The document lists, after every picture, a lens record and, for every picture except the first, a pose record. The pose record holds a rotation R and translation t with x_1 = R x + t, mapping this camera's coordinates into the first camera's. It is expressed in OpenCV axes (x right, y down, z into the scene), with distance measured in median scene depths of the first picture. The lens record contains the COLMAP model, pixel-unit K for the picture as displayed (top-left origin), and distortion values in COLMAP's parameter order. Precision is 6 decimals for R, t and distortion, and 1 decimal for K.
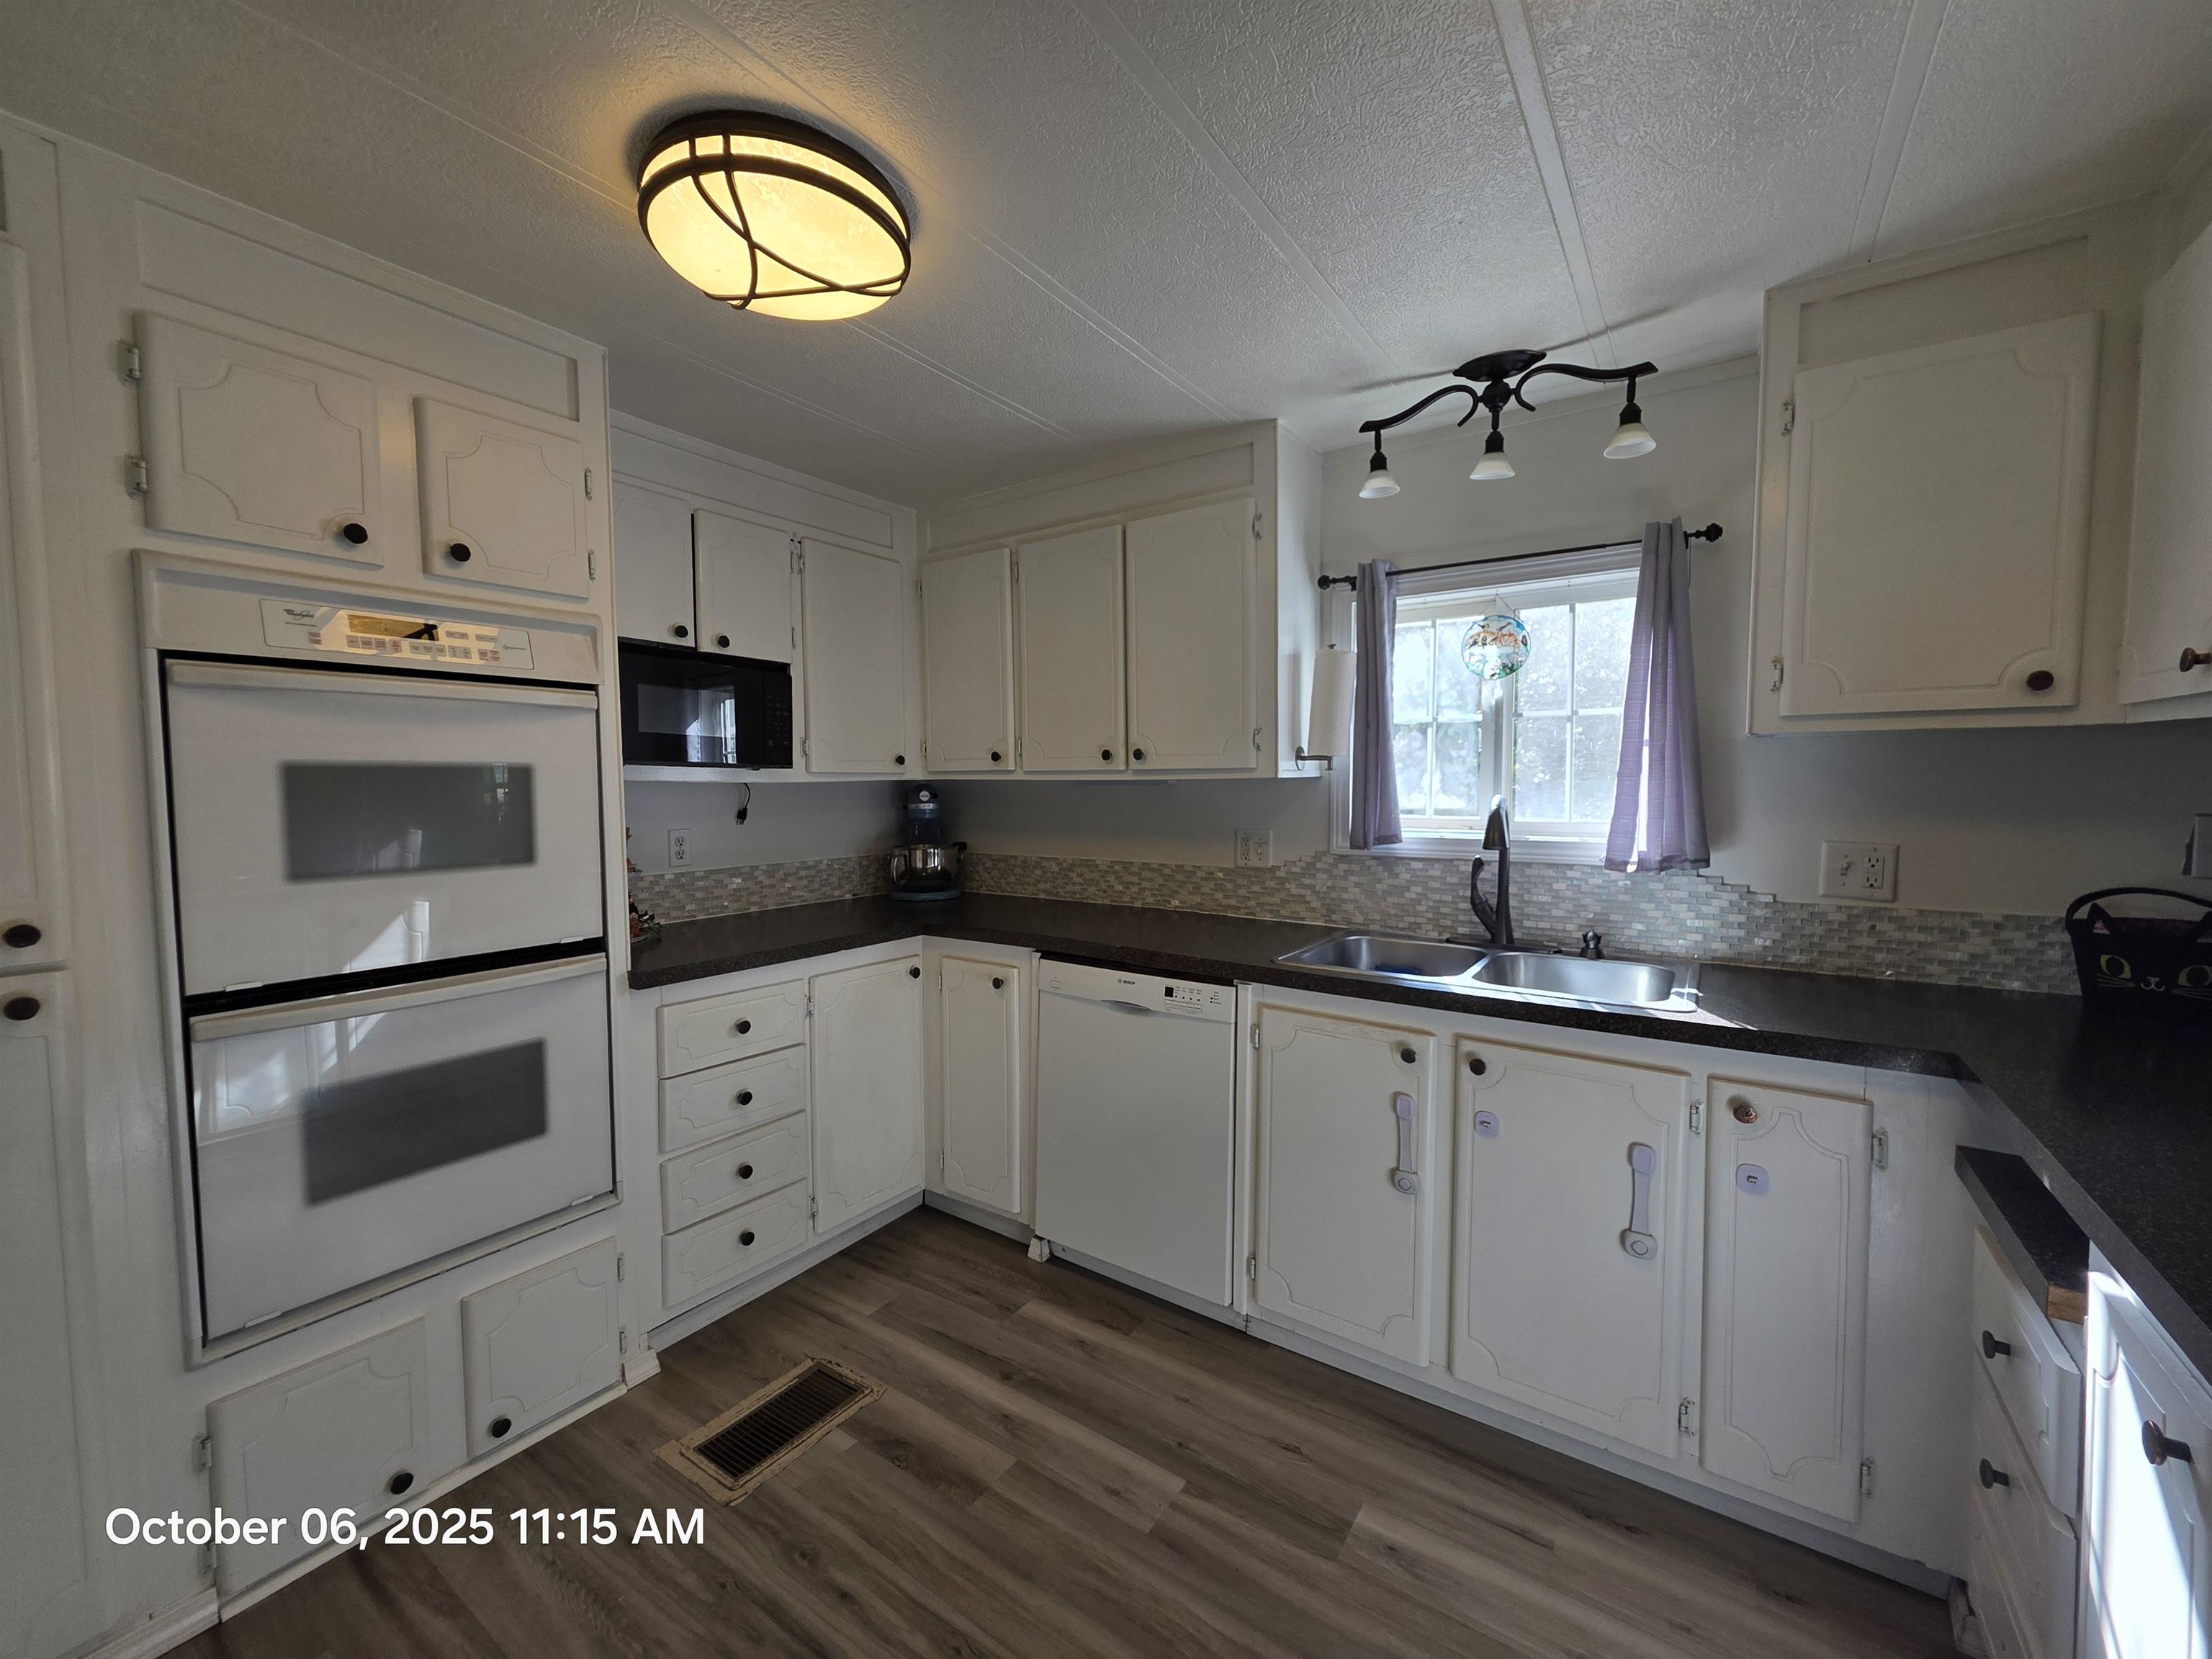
lens RADIAL K [[883.3, 0, 1098.9], [0, 883.3, 828.9], [0, 0, 1]] dist [0.001827, 0.000004]
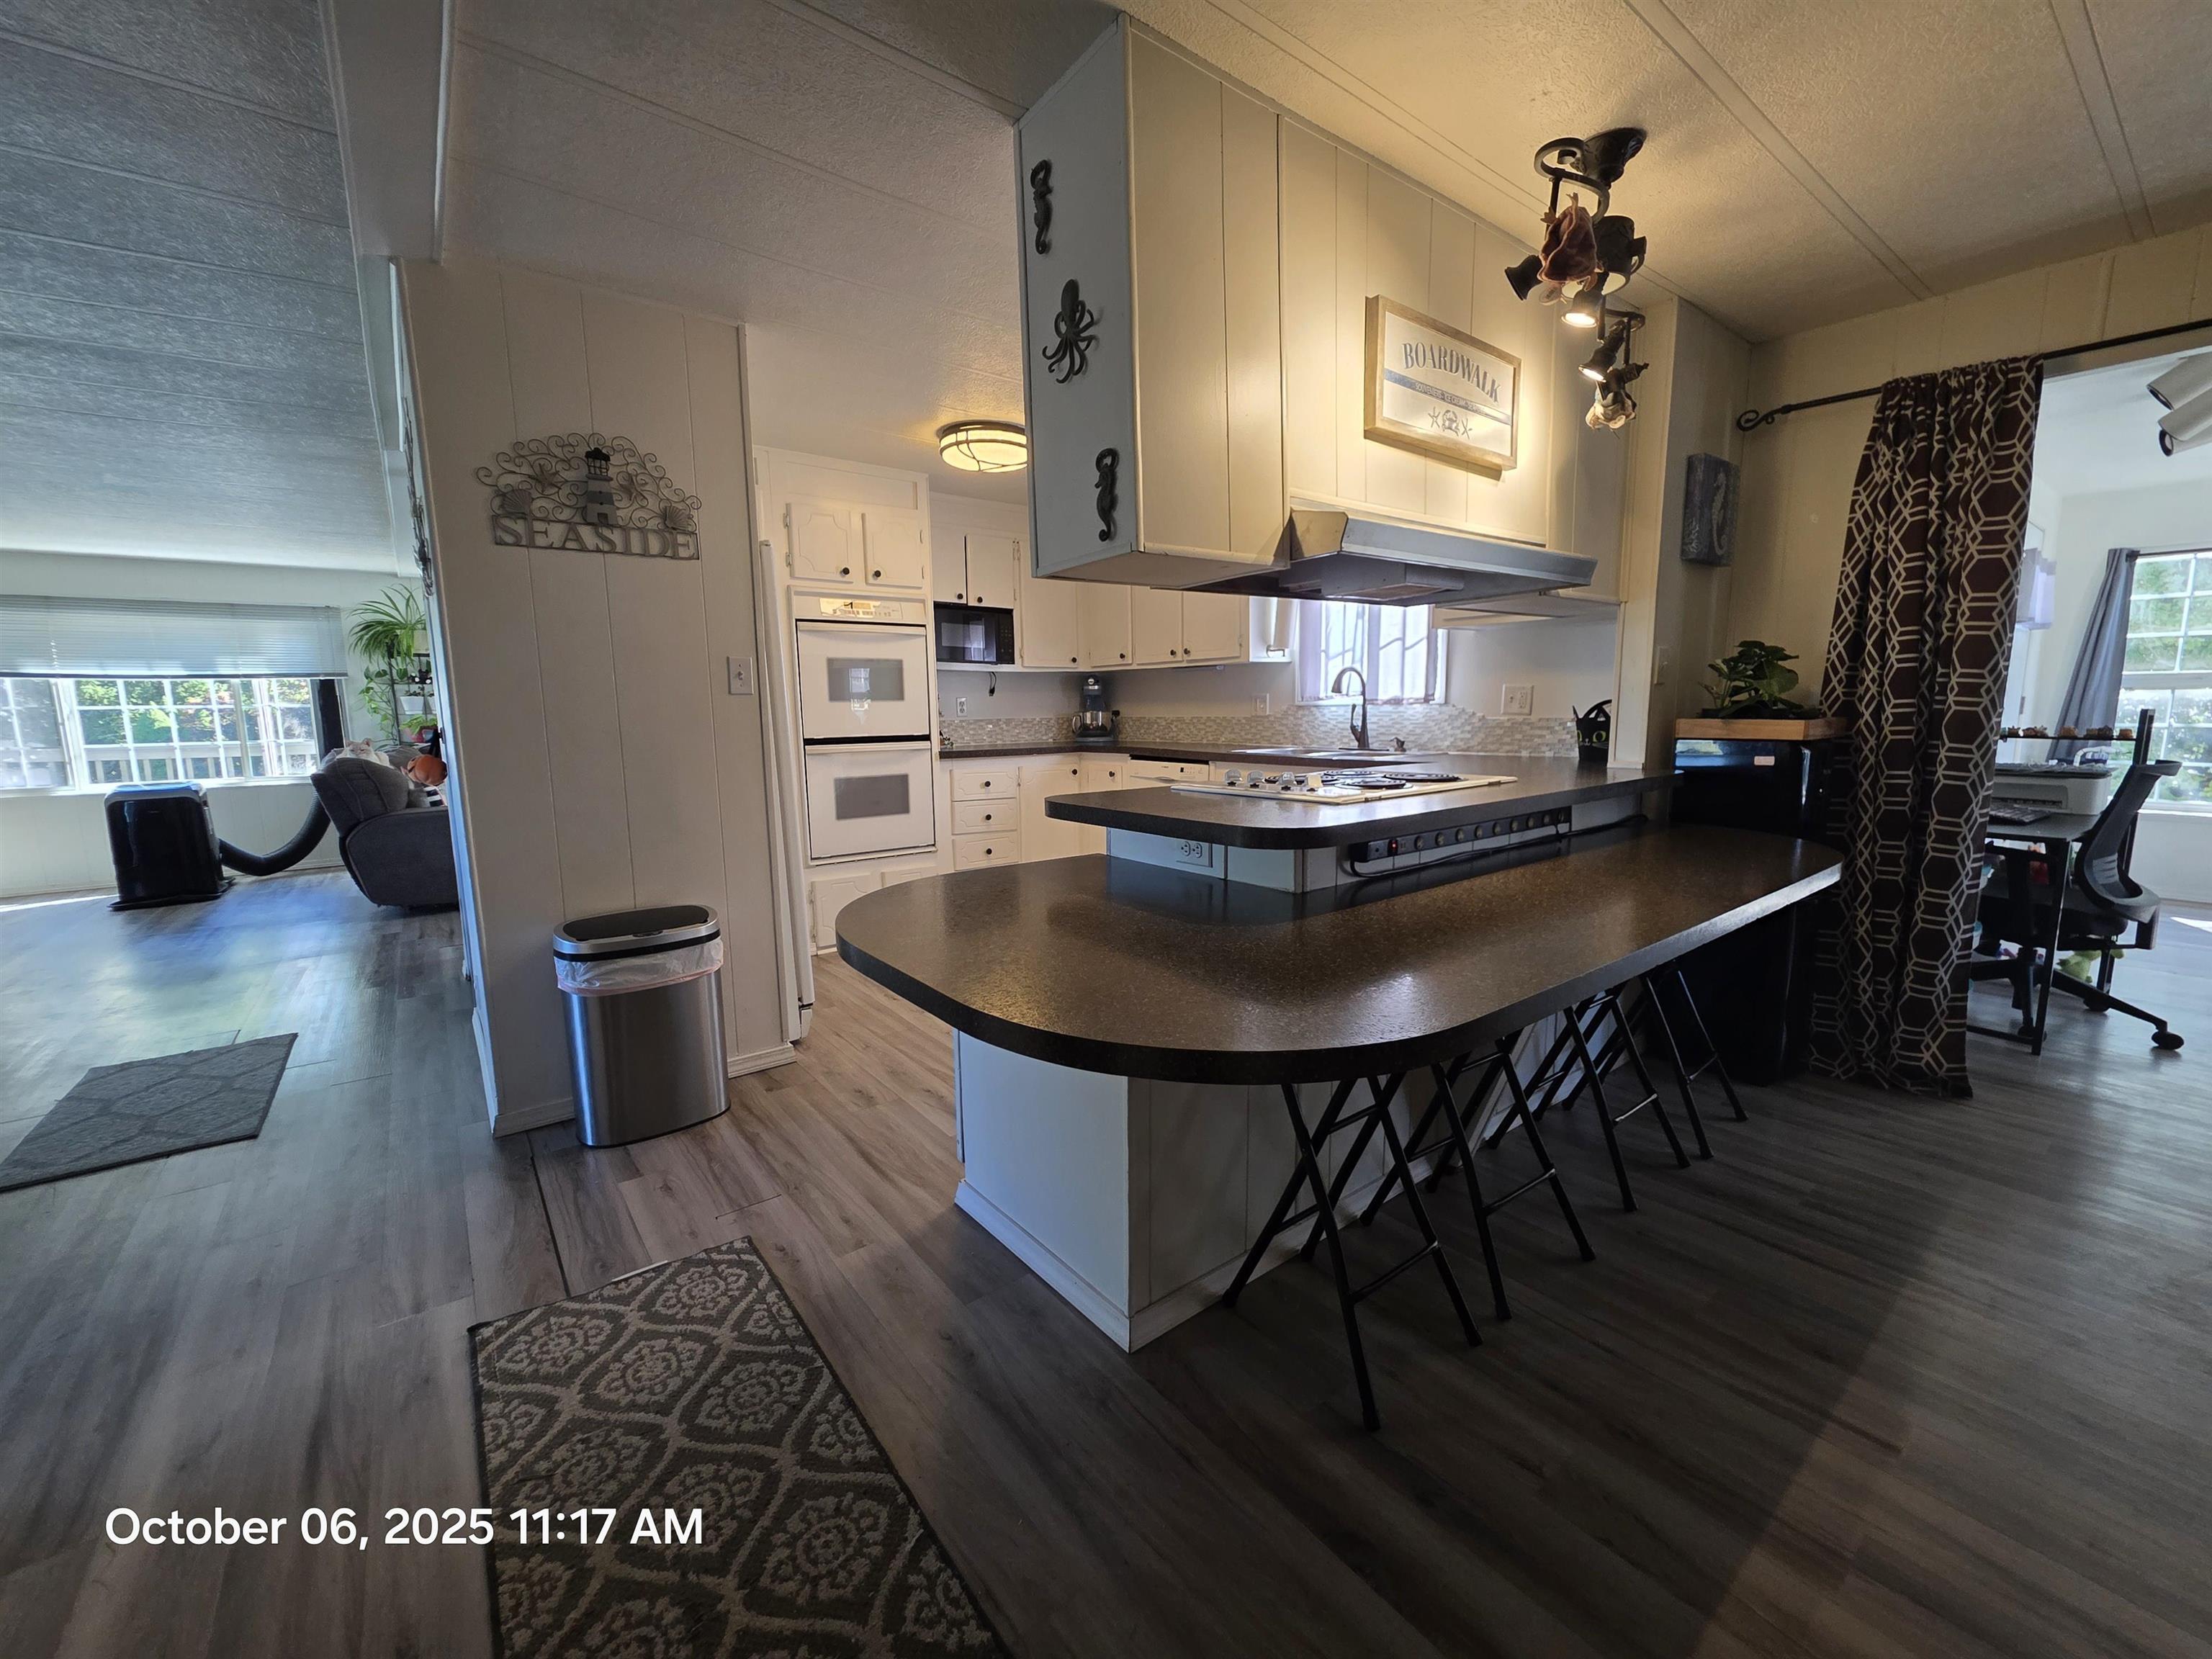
lens RADIAL K [[883.3, 0, 1098.9], [0, 883.3, 828.9], [0, 0, 1]] dist [0.001827, 0.000004]
pose [[0.952586, 0.033645, -0.302403, 0.474764], [-0.007011, 0.996031, 0.088734, 0.131352], [0.304188, -0.082407, 0.949041, -0.899049]]
